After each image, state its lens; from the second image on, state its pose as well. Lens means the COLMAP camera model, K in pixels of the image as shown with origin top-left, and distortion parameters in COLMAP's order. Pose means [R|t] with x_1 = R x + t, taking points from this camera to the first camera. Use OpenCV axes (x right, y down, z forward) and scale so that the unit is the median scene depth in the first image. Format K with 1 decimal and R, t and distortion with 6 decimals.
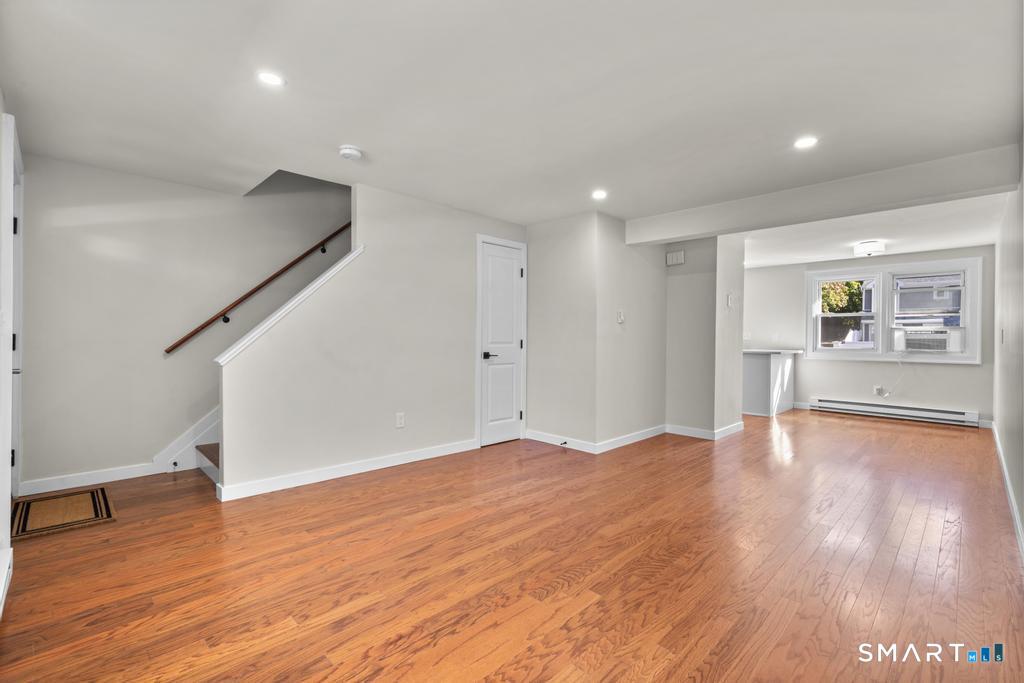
lens RADIAL K [[458.6, 0, 509.6], [0, 458.6, 341.4], [0, 0, 1]] dist [-0.008359, 0.003079]
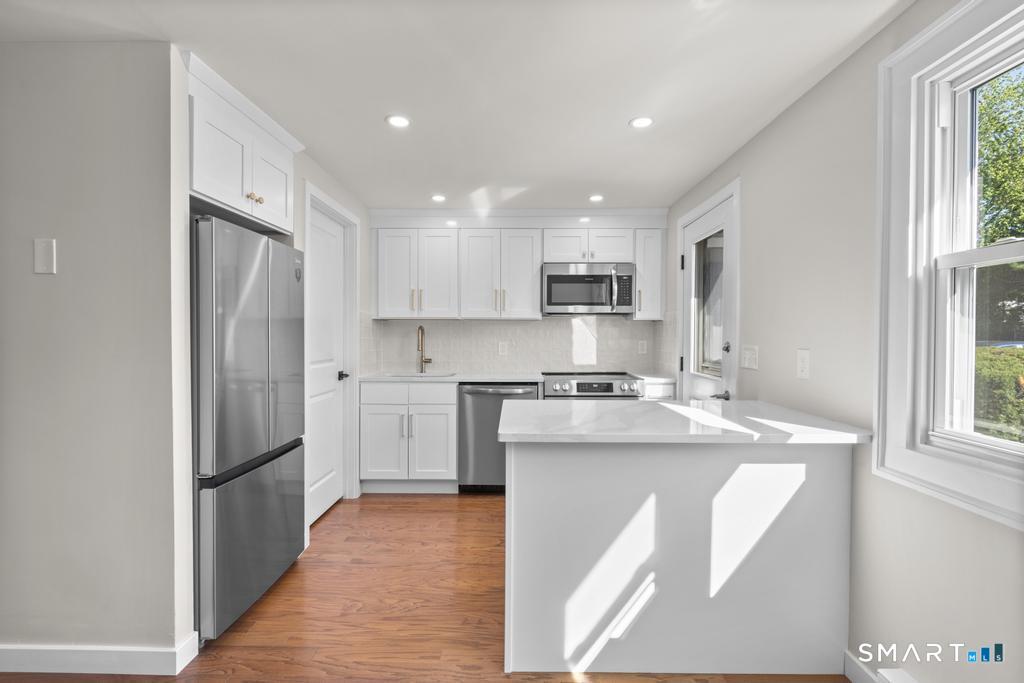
lens RADIAL K [[458.6, 0, 513.6], [0, 458.6, 339.7], [0, 0, 1]] dist [-0.008359, 0.003079]
pose [[0.704195, 0.004506, -0.709992, 1.237823], [-0.007166, 0.999974, -0.000762, -0.043471], [0.709970, 0.005624, 0.704209, 1.329233]]
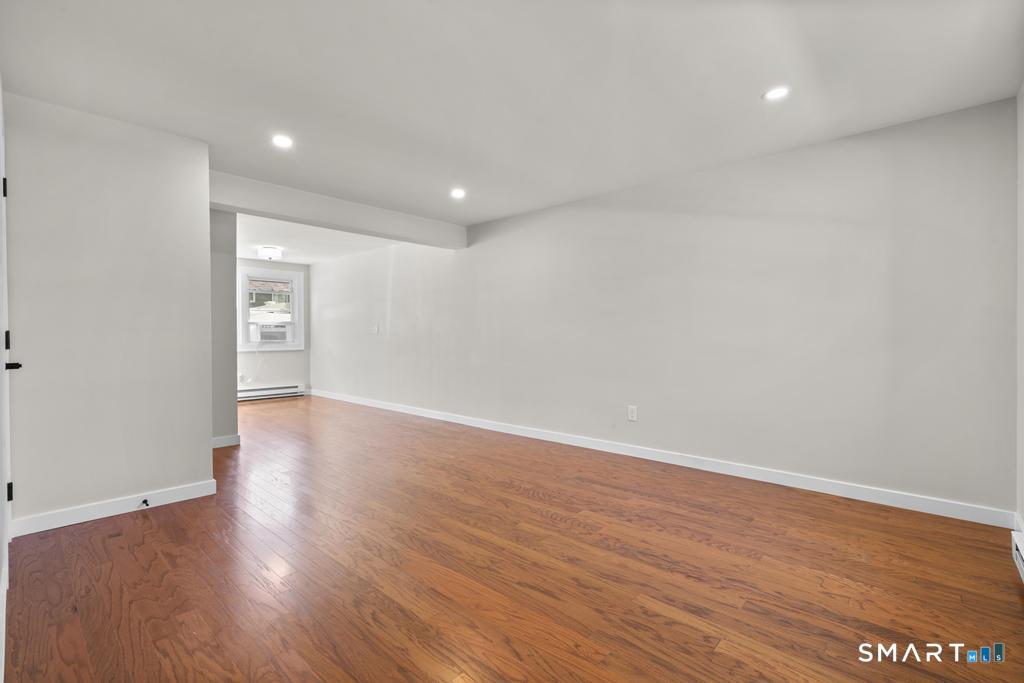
lens RADIAL K [[458.6, 0, 513.2], [0, 458.6, 342.2], [0, 0, 1]] dist [-0.008359, 0.003079]
pose [[-0.052797, -0.021941, 0.998364, -0.586485], [0.012821, 0.999661, 0.022647, 0.005291], [-0.998523, 0.013996, -0.052498, 0.641757]]
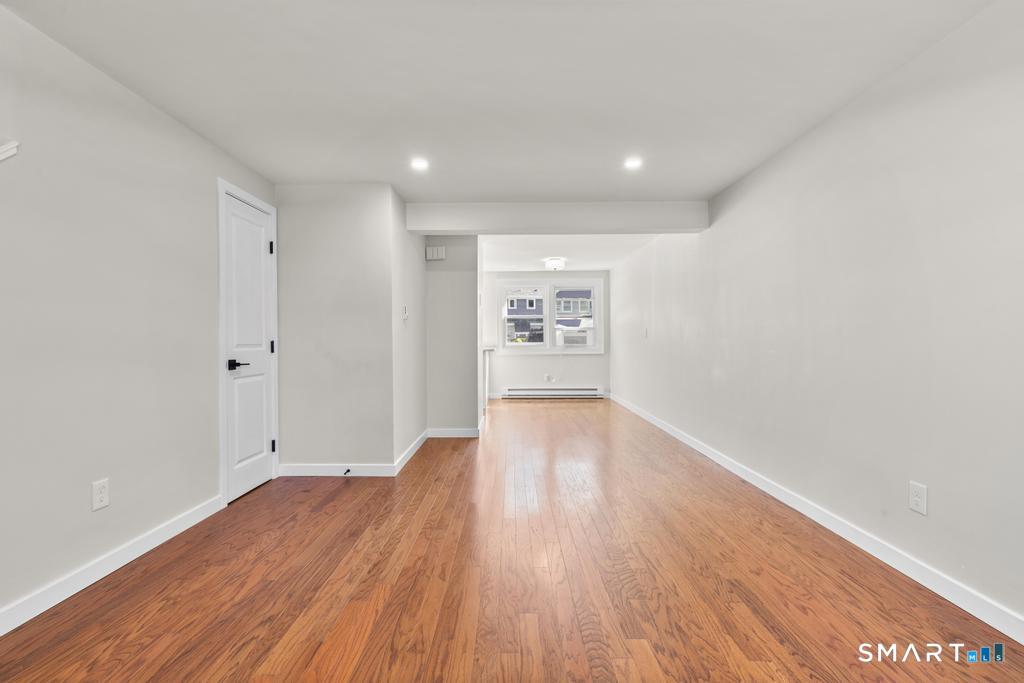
lens RADIAL K [[458.6, 0, 512.0], [0, 458.6, 342.9], [0, 0, 1]] dist [-0.008359, 0.003079]
pose [[0.701914, -0.017216, 0.712054, -0.277651], [0.018374, 0.999813, 0.006061, 0.003449], [-0.712025, 0.008829, 0.702099, 0.292264]]
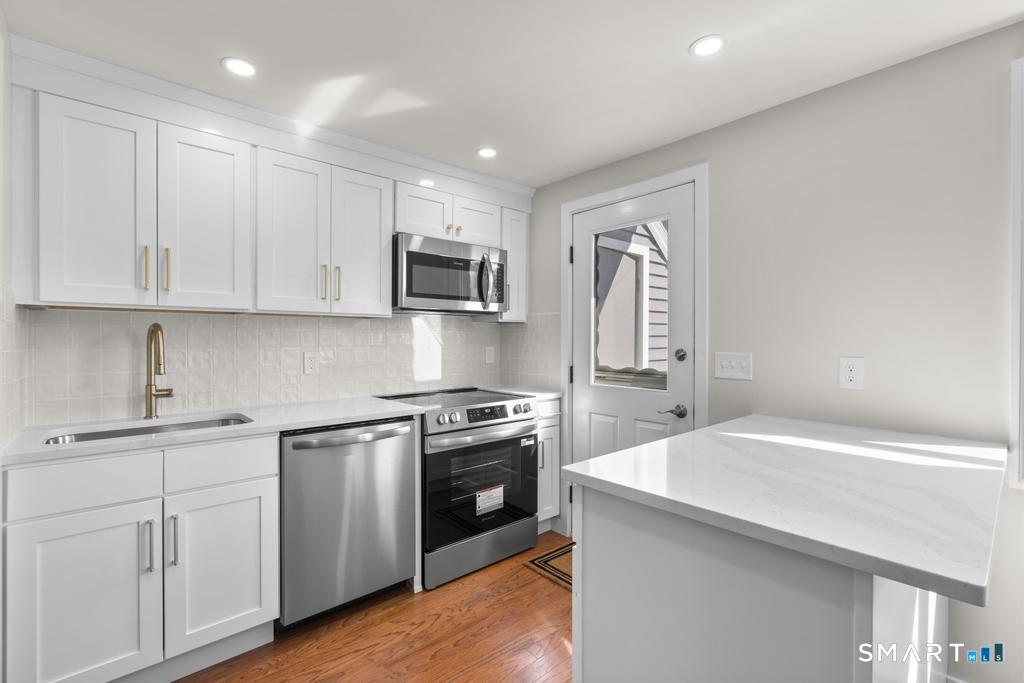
lens RADIAL K [[458.6, 0, 512.2], [0, 458.6, 340.1], [0, 0, 1]] dist [-0.008359, 0.003079]
pose [[0.998278, -0.003552, -0.058558, 0.790956], [0.003087, 0.999963, -0.008015, -0.050129], [0.058585, 0.007821, 0.998252, 1.426337]]
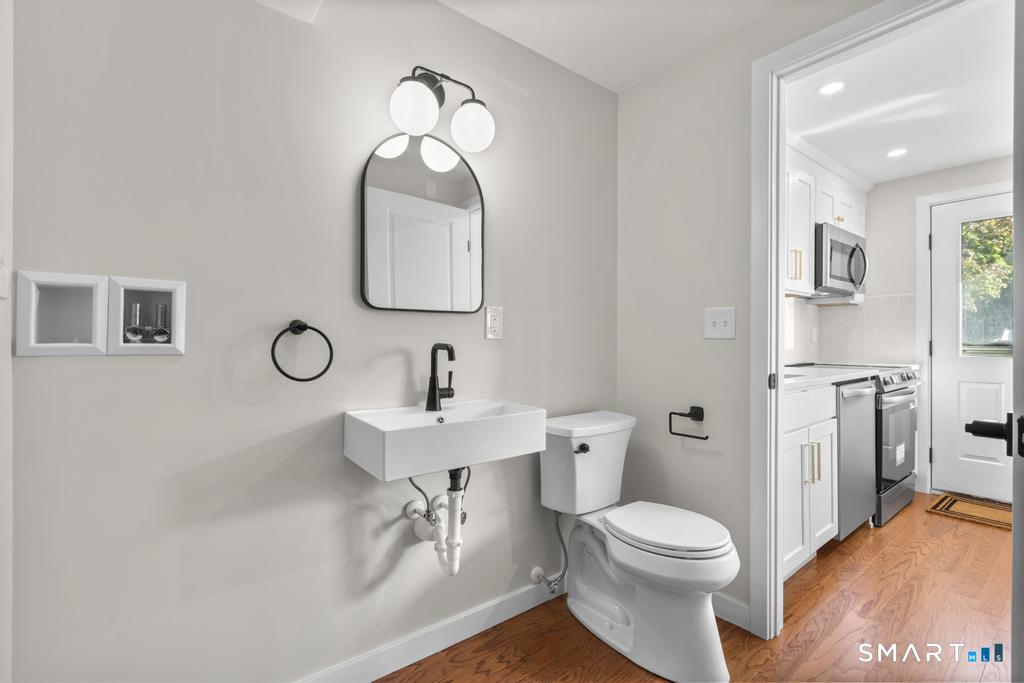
lens RADIAL K [[458.6, 0, 509.0], [0, 458.6, 340.2], [0, 0, 1]] dist [-0.008359, 0.003079]
pose [[0.992880, -0.004484, -0.119036, 0.180192], [0.003154, 0.999931, -0.011355, -0.008288], [0.119078, 0.010899, 0.992825, 1.258059]]
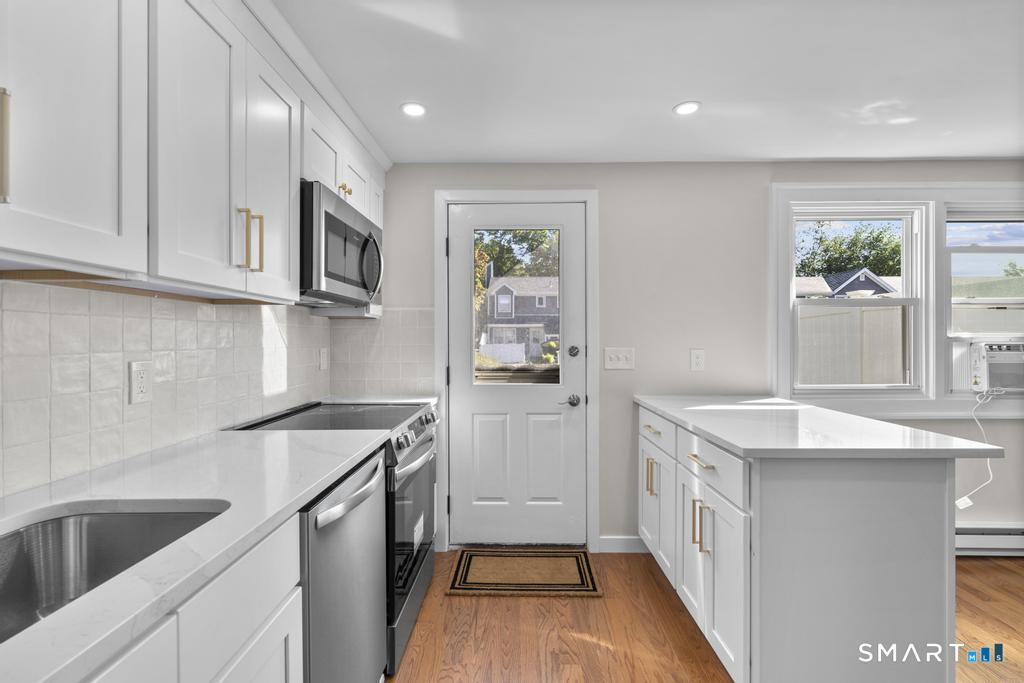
lens RADIAL K [[458.6, 0, 511.3], [0, 458.6, 339.3], [0, 0, 1]] dist [-0.008359, 0.003079]
pose [[0.712856, -0.006947, 0.701276, 0.426728], [0.013305, 0.999905, -0.003620, -0.051165], [-0.701184, 0.011911, 0.712881, 1.613594]]
